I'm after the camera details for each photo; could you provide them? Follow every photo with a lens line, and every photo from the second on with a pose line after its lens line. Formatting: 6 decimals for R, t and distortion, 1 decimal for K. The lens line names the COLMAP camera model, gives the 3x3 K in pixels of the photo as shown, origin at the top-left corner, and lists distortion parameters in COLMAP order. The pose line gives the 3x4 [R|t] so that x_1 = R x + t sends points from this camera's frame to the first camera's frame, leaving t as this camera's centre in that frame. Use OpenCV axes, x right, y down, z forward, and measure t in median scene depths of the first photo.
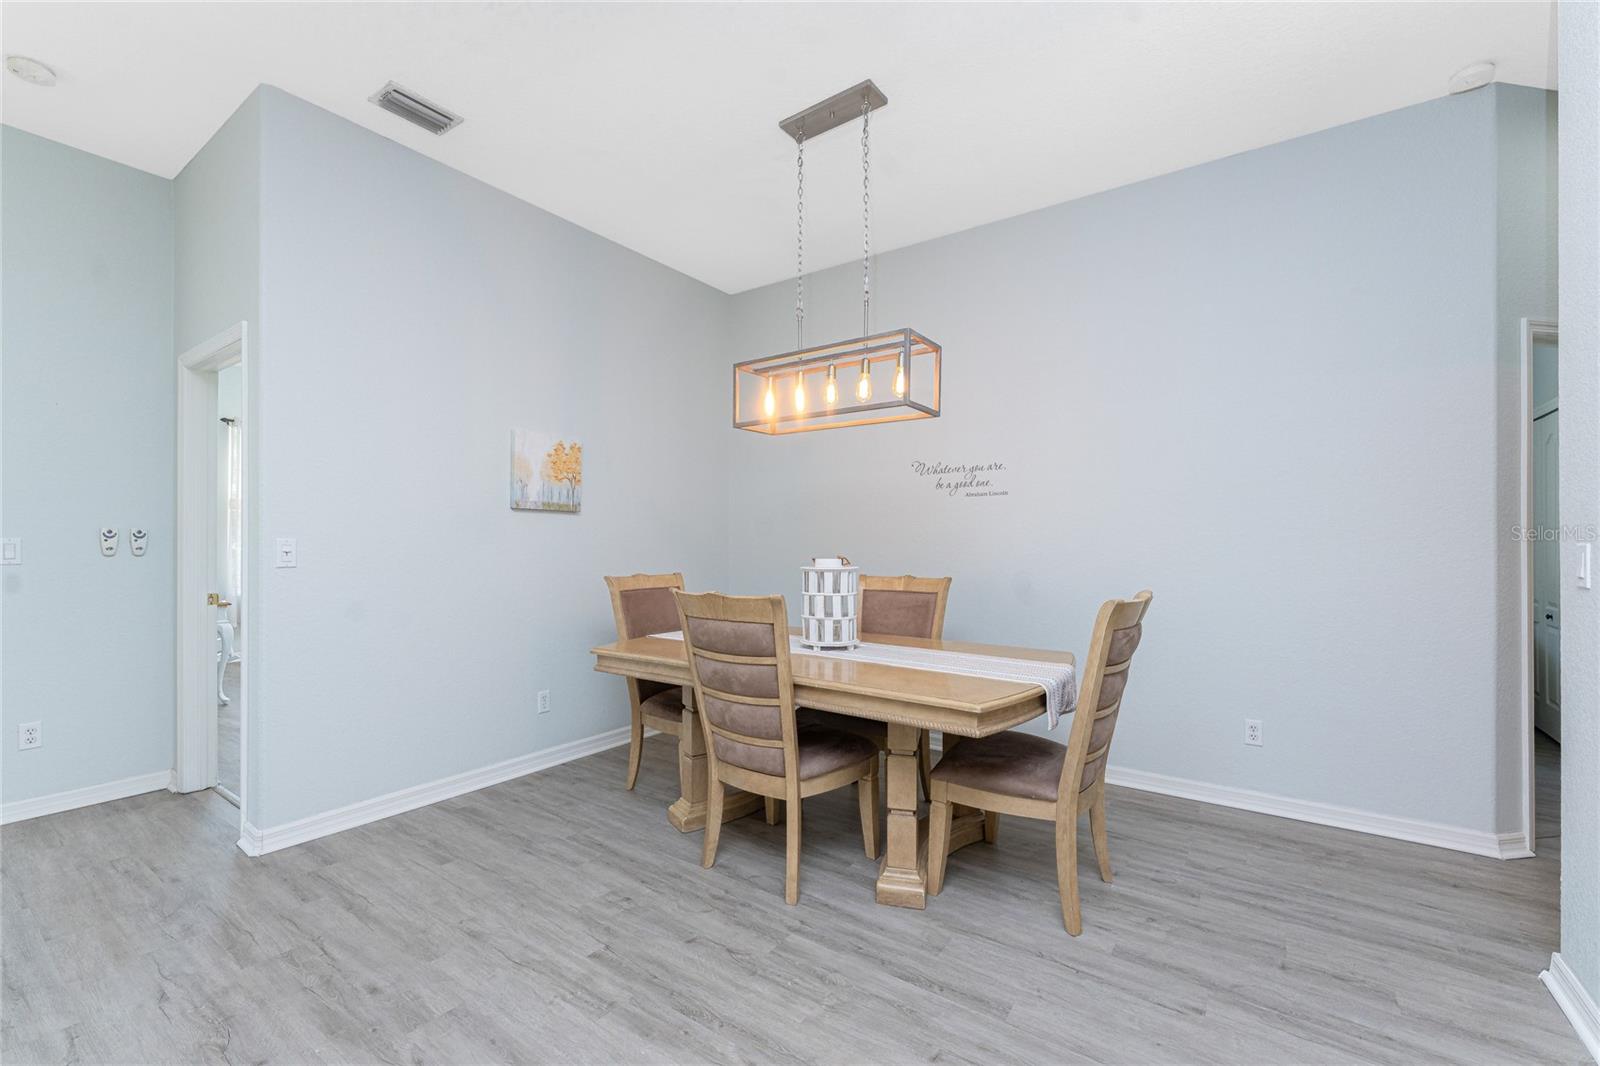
lens RADIAL K [[658.3, 0, 799.7], [0, 658.3, 557.7], [0, 0, 1]] dist [-0.005677, -0.000194]
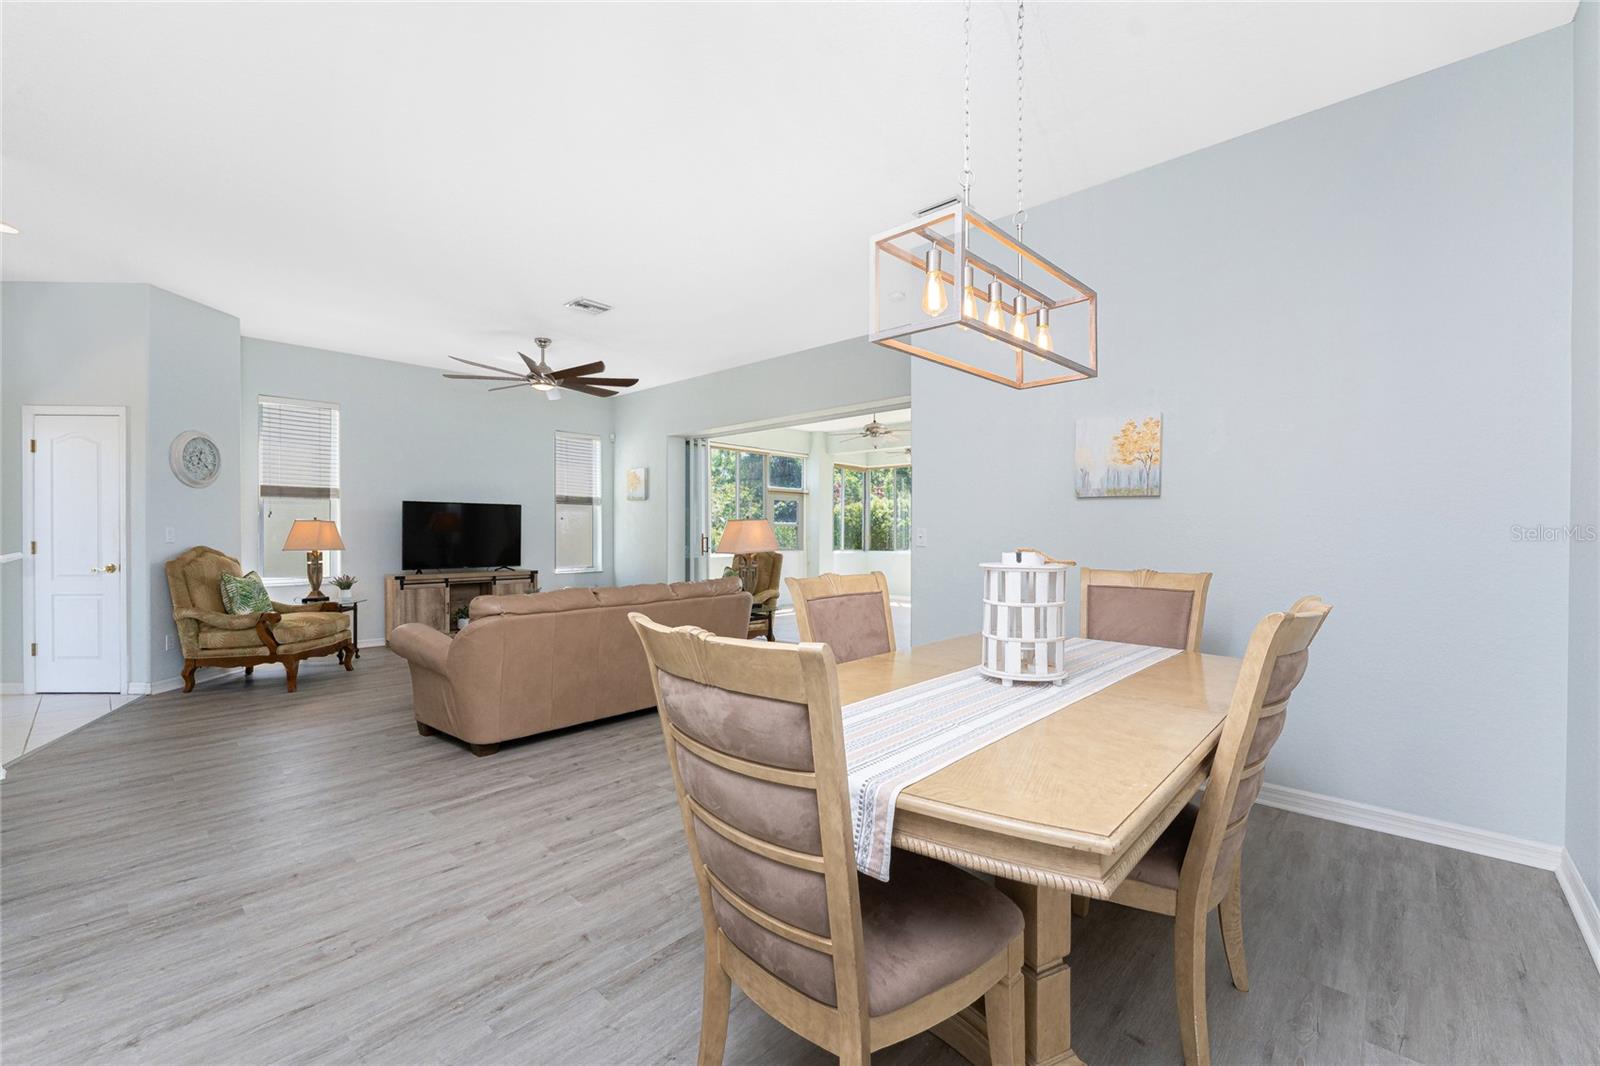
lens RADIAL K [[658.3, 0, 802.6], [0, 658.3, 535.9], [0, 0, 1]] dist [-0.005677, -0.000194]
pose [[-0.132763, 0.005936, -0.991130, 0.780176], [-0.025004, 0.999644, 0.009337, -0.016989], [0.990832, 0.026022, -0.132567, 0.871418]]
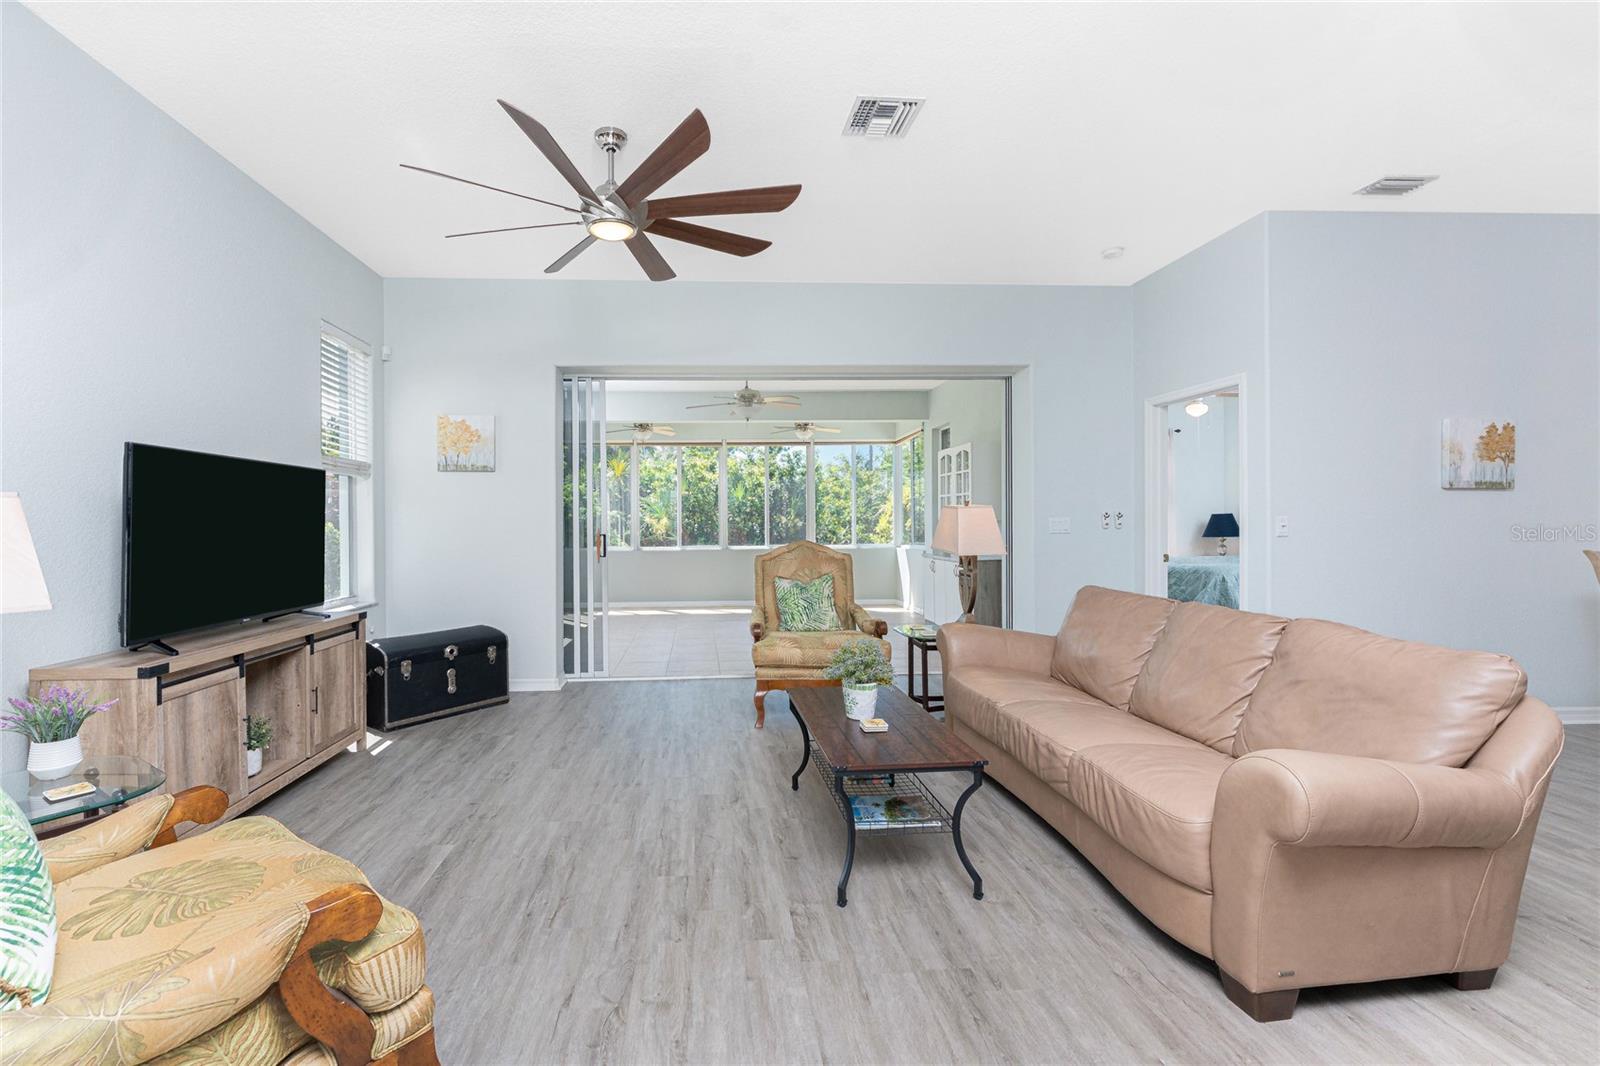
lens RADIAL K [[682.0, 0, 726.5], [0, 682.0, 527.3], [0, 0, 1]] dist [-0.003174, -0.000057]
pose [[0.605129, 0.001206, -0.796126, -0.309644], [-0.011256, 0.999912, -0.007040, 0.017694], [0.796048, 0.013221, 0.605089, -0.847630]]
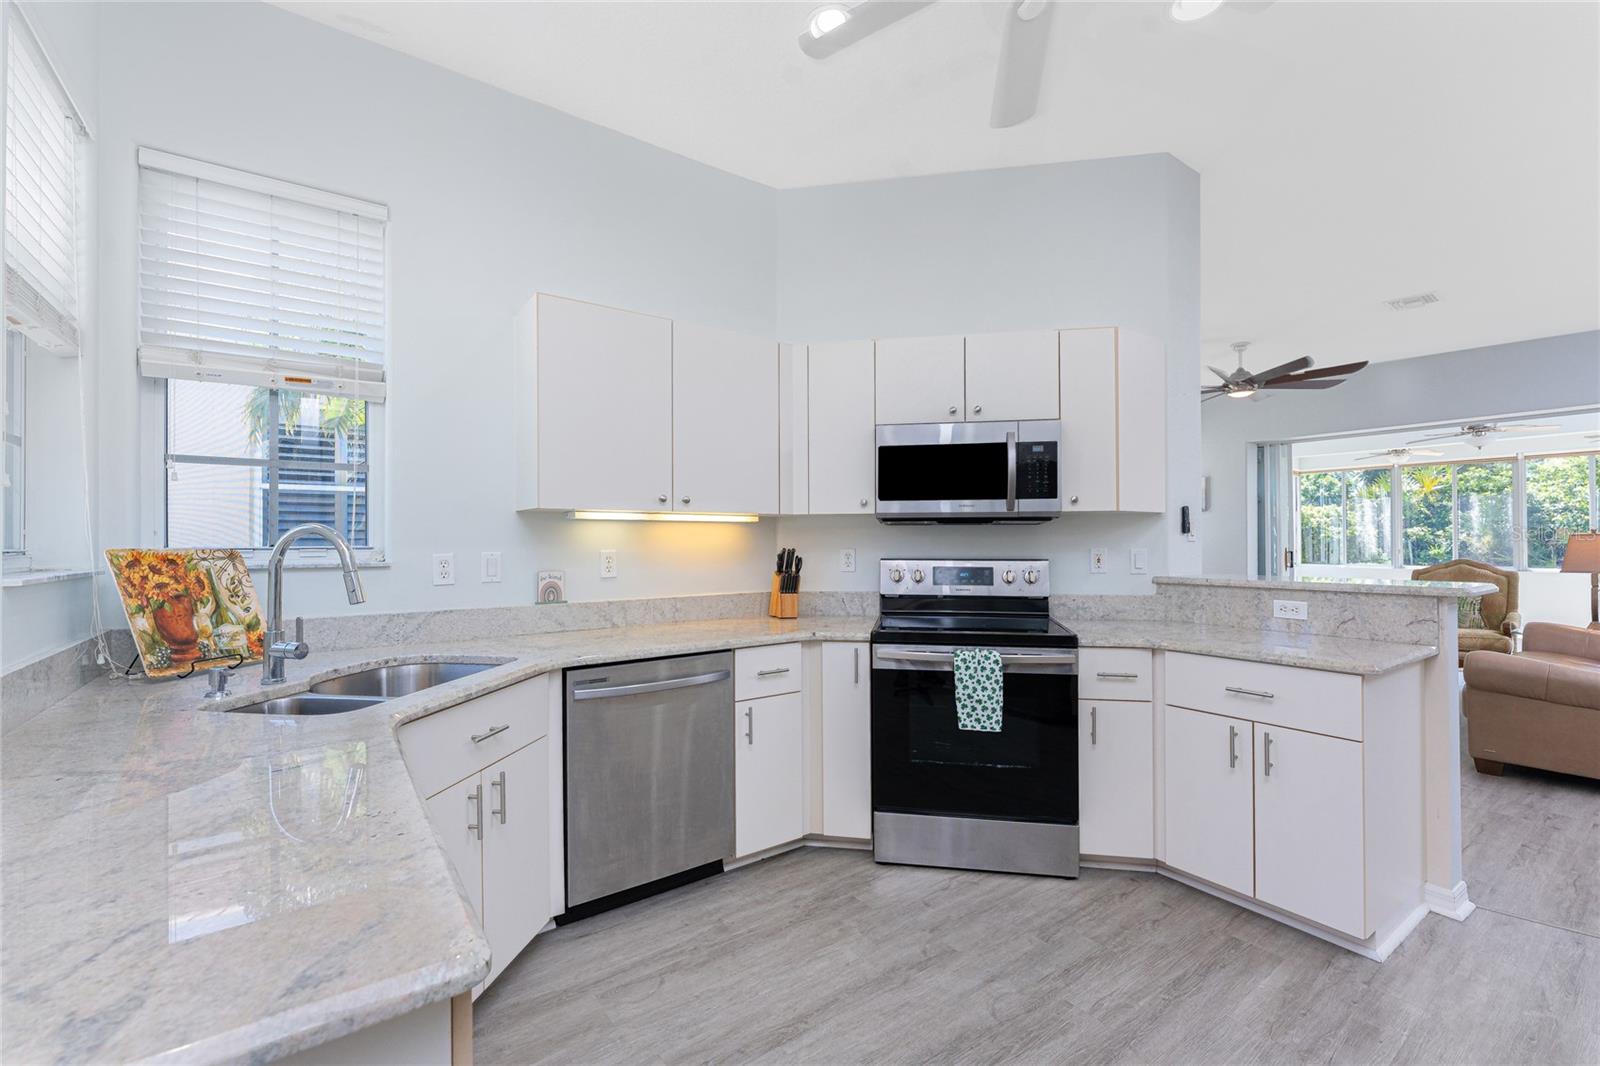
lens RADIAL K [[658.3, 0, 789.6], [0, 658.3, 540.1], [0, 0, 1]] dist [-0.005677, -0.000194]
pose [[-0.344863, -0.001620, -0.938652, 1.167639], [-0.019680, 0.999791, 0.005505, 0.006861], [0.938447, 0.020371, -0.344823, -0.953548]]
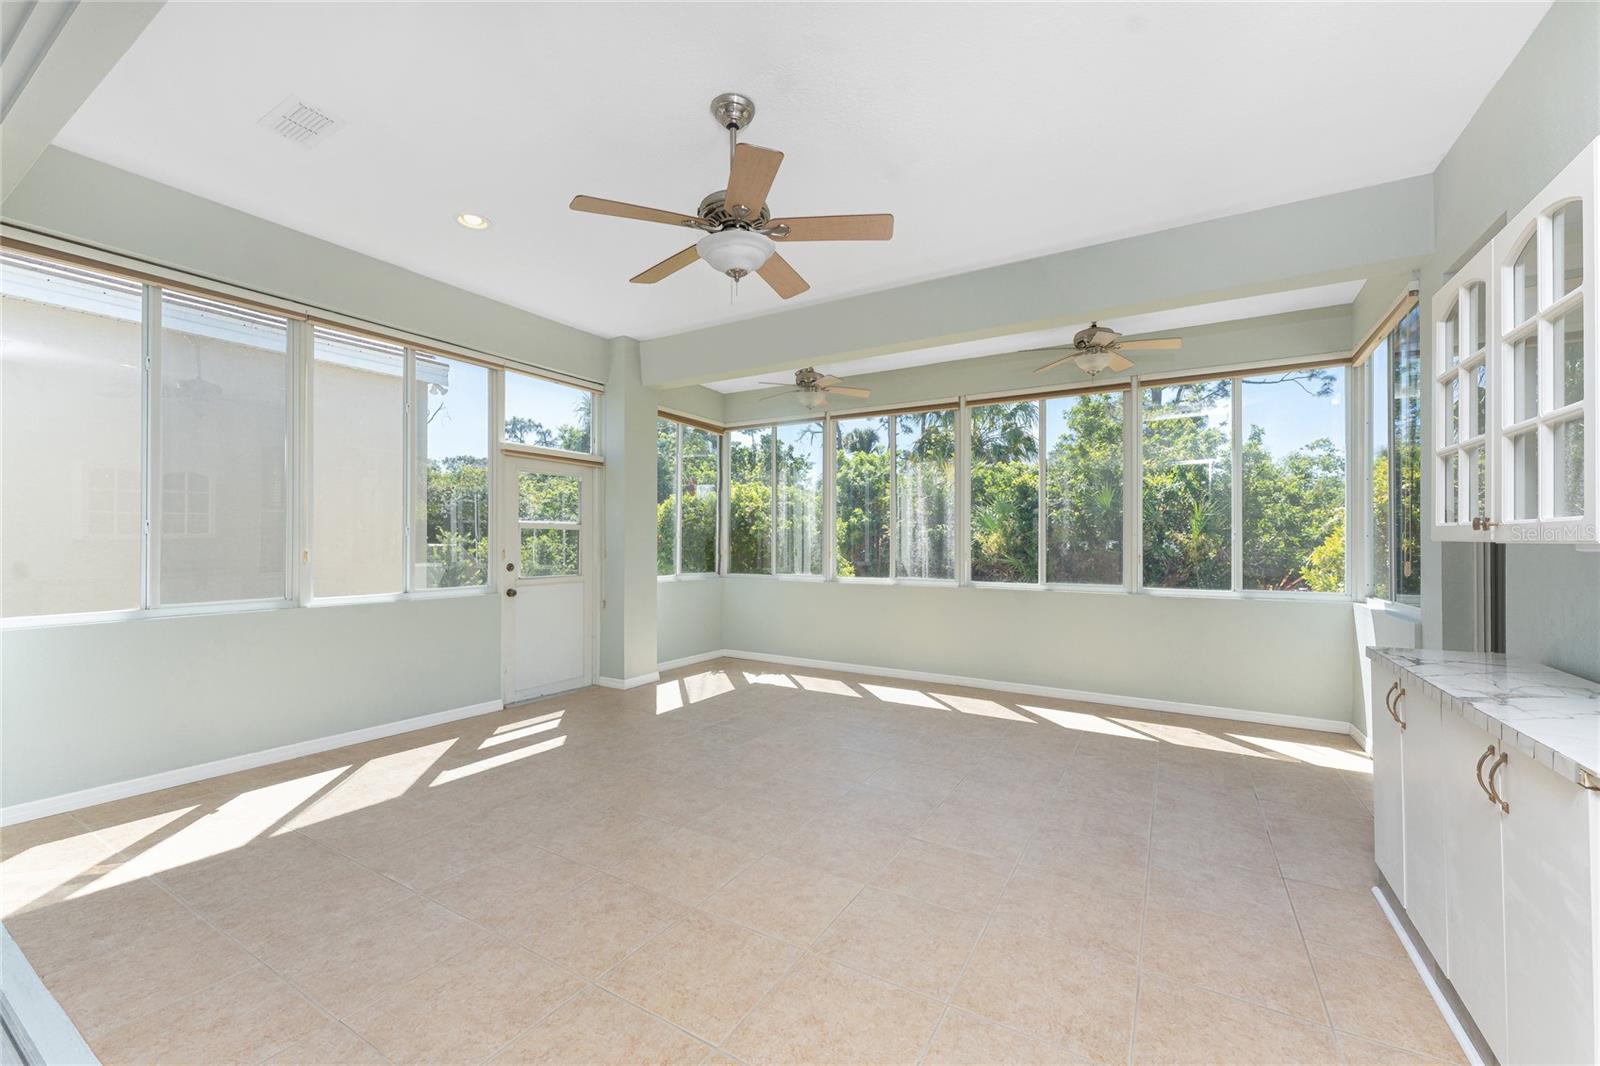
lens RADIAL K [[658.3, 0, 804.4], [0, 658.3, 529.9], [0, 0, 1]] dist [-0.005677, -0.000194]
pose [[0.088341, -0.012978, -0.996006, -1.306663], [-0.029557, 0.999441, -0.015644, -0.025117], [0.995652, 0.030821, 0.087908, 0.790561]]
